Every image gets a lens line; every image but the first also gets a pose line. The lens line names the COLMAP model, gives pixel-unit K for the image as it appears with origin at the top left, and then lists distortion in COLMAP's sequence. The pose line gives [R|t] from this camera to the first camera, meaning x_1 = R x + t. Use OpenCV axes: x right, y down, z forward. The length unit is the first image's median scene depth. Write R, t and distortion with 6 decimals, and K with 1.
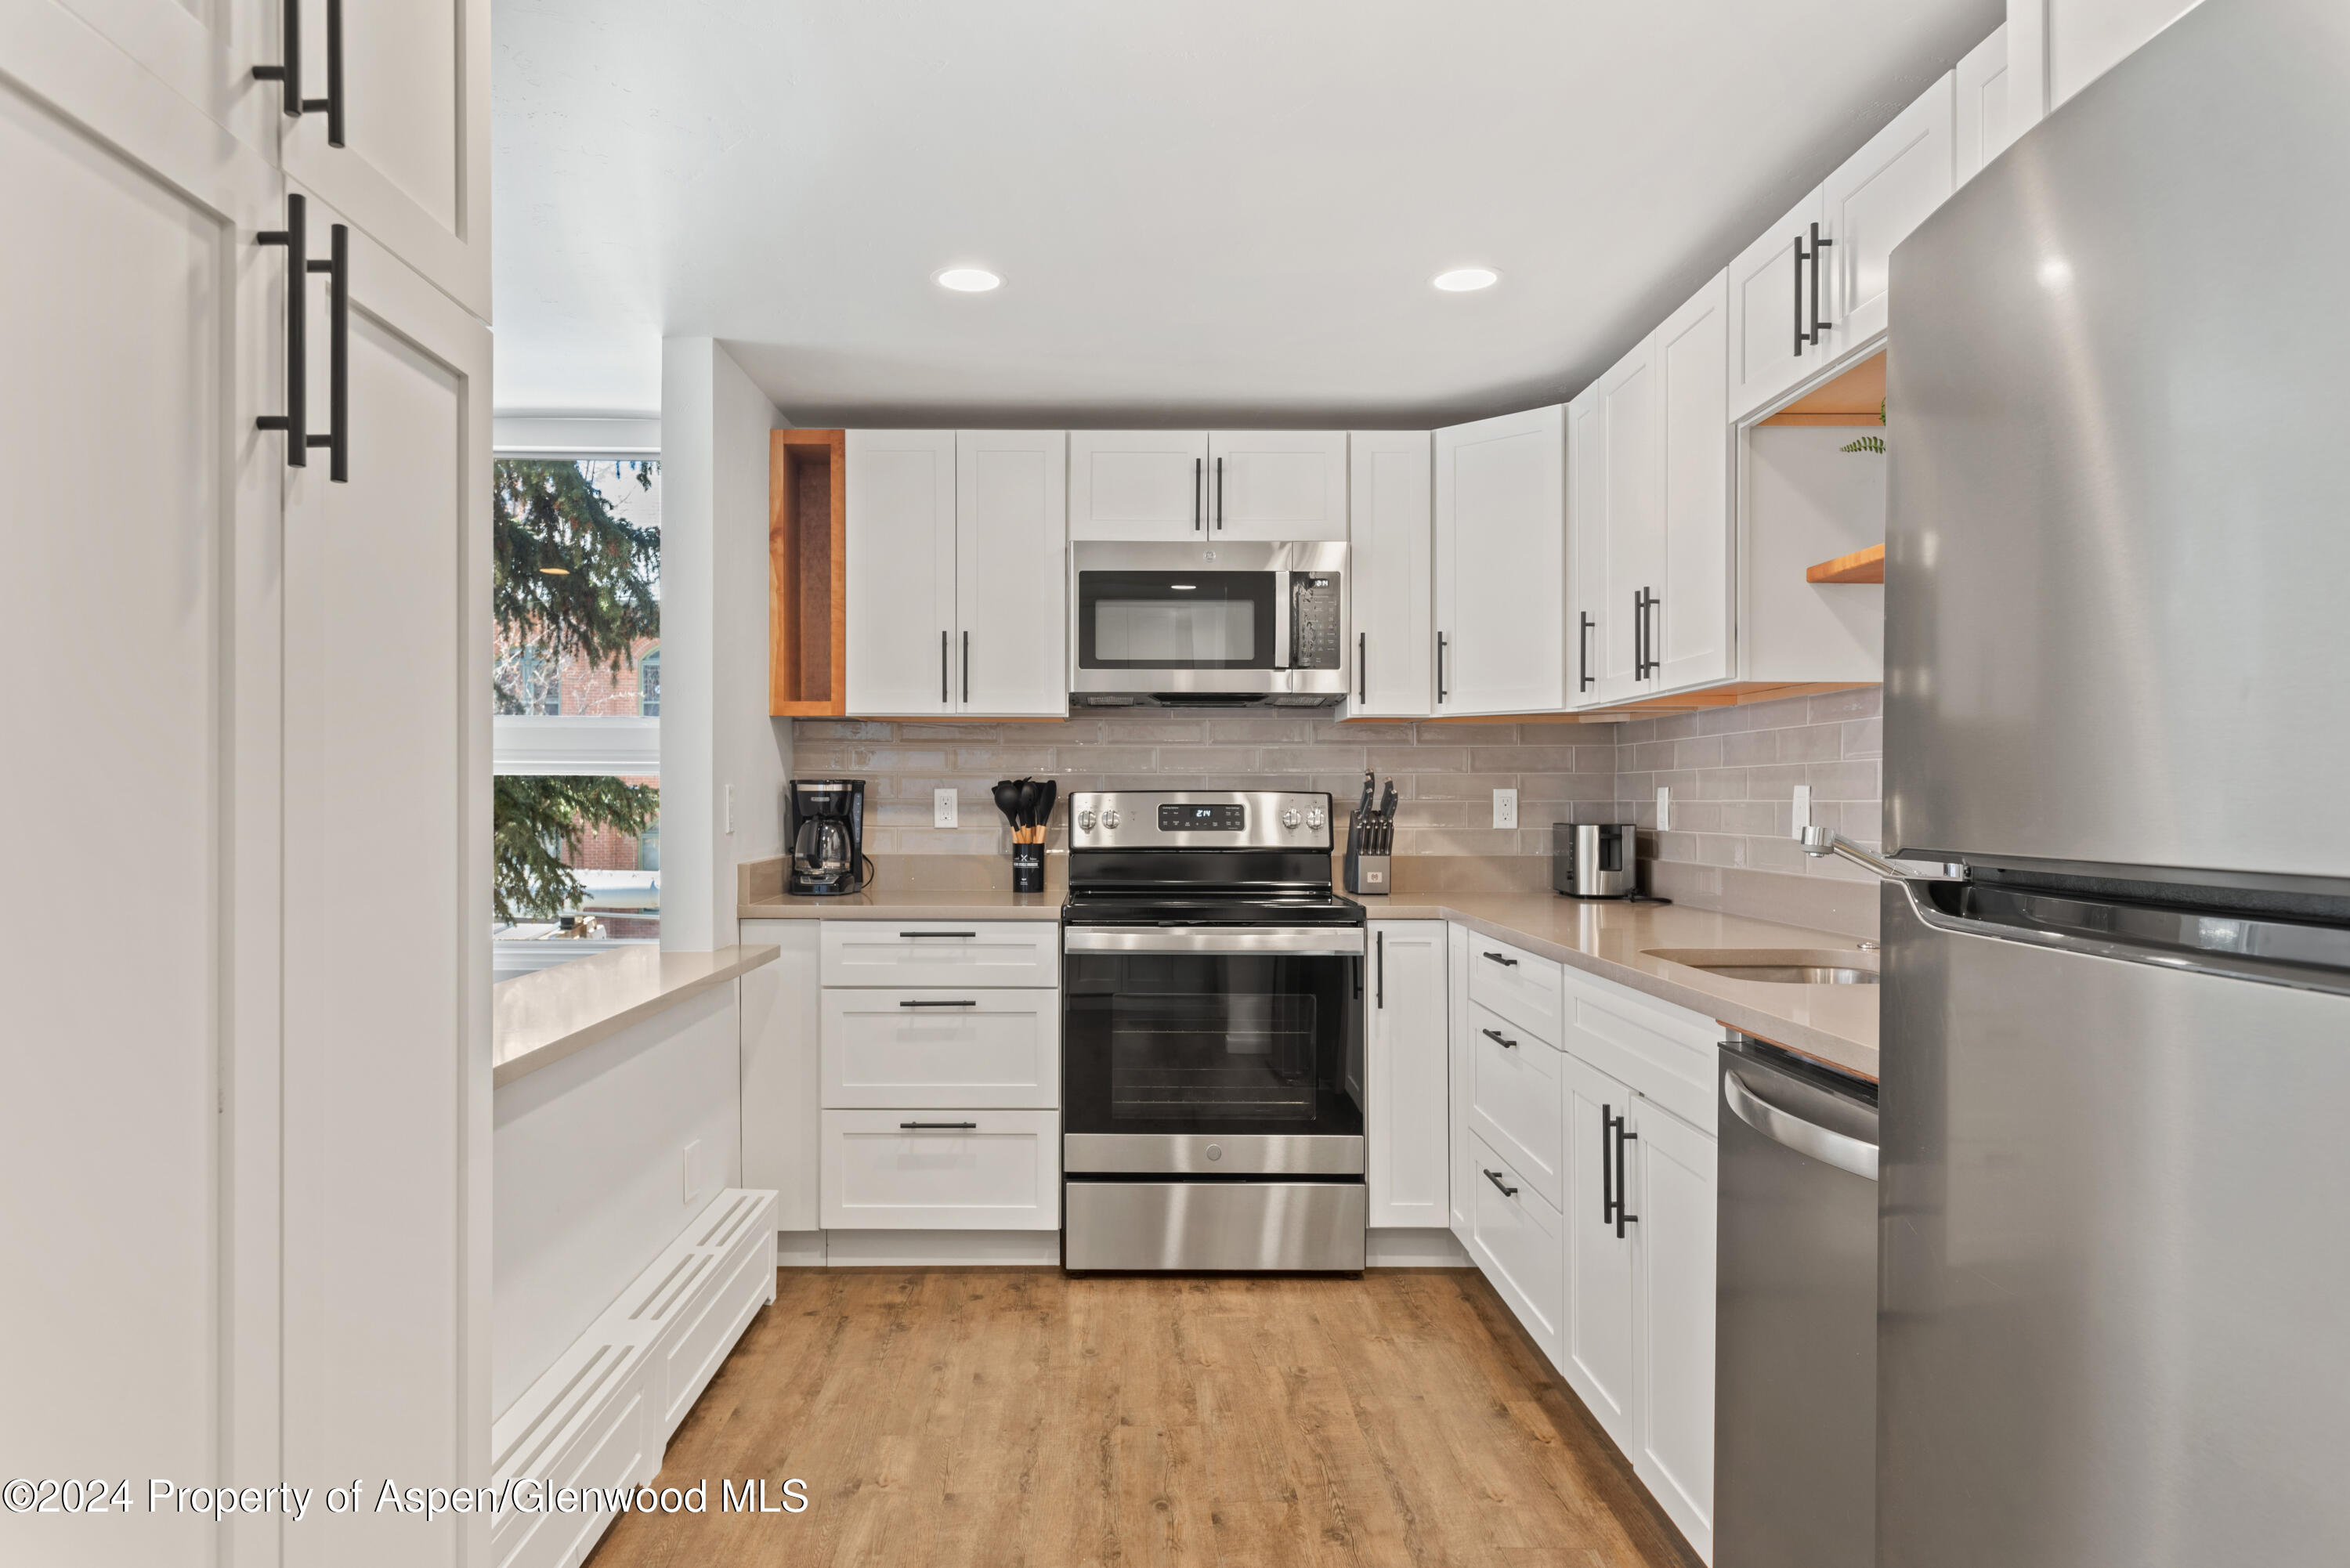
lens RADIAL K [[1627.6, 0, 1170.2], [0, 1627.6, 795.8], [0, 0, 1]] dist [0.042449, 0.000422]
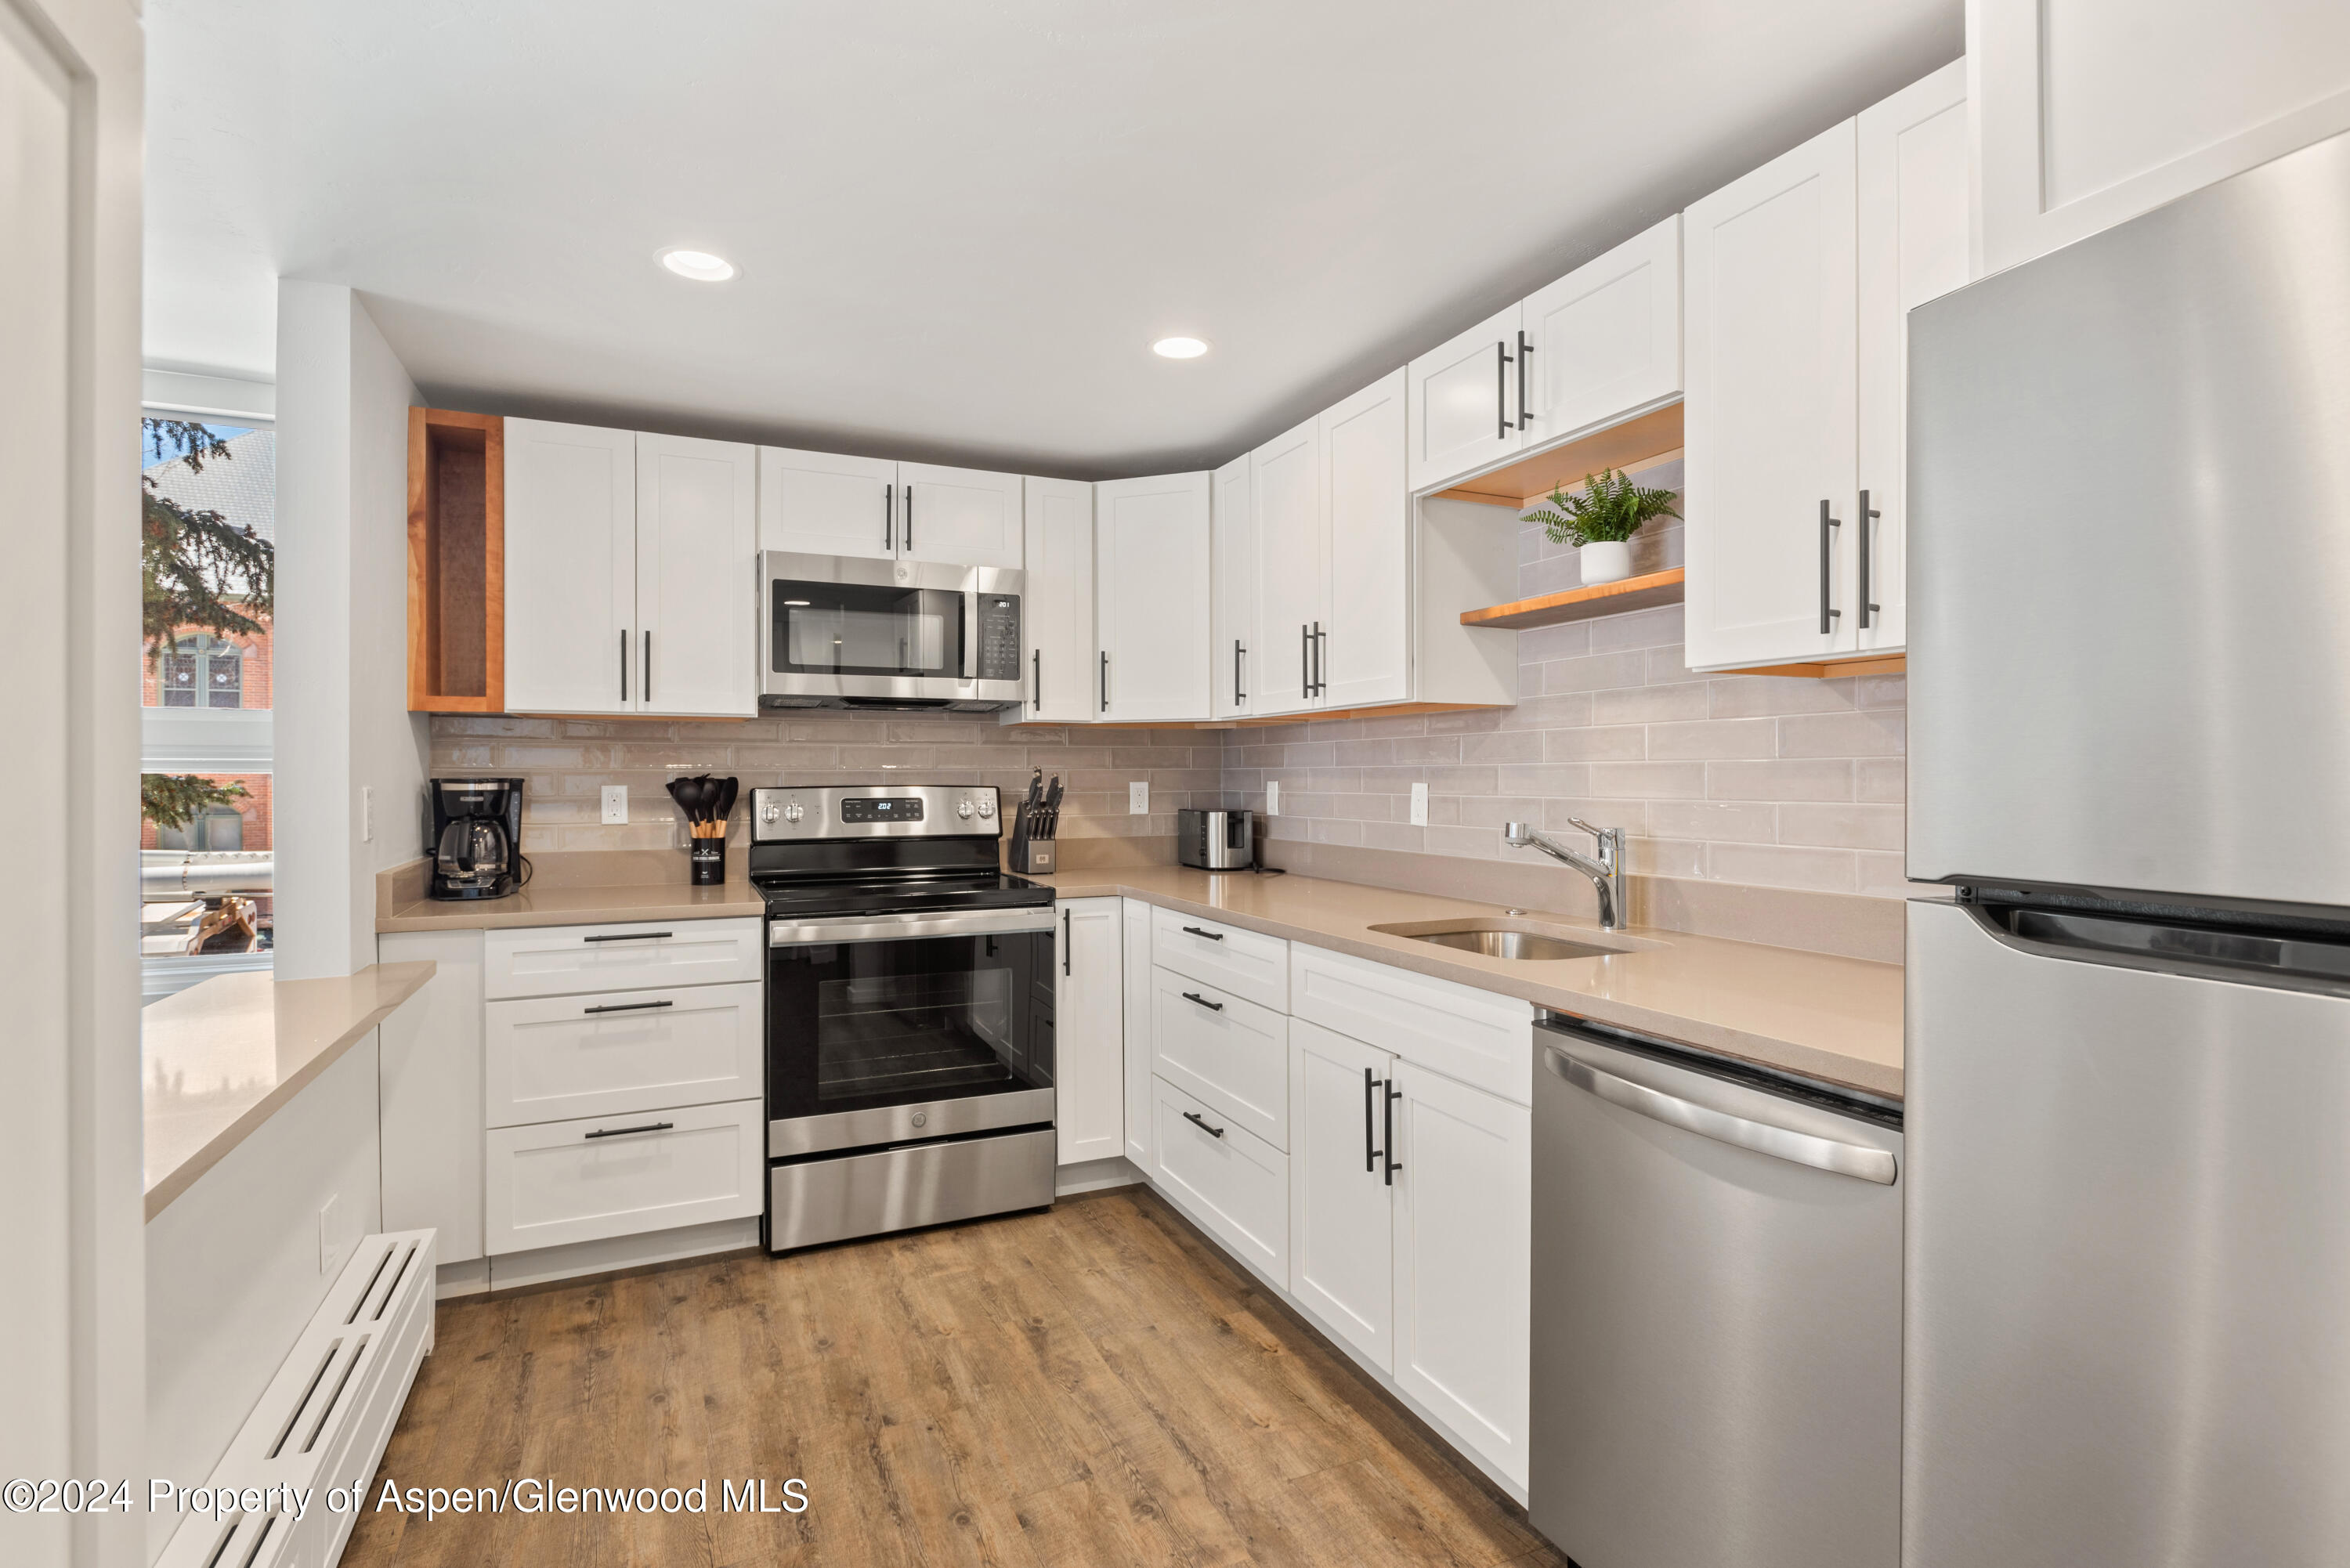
lens RADIAL K [[1097.6, 0, 1194.3], [0, 1097.6, 764.5], [0, 0, 1]] dist [0.010019, -0.003484]
pose [[0.898231, -0.002210, 0.439519, -0.129466], [0.003737, 0.999990, -0.002609, -0.016203], [-0.439508, 0.003986, 0.898230, 0.255242]]
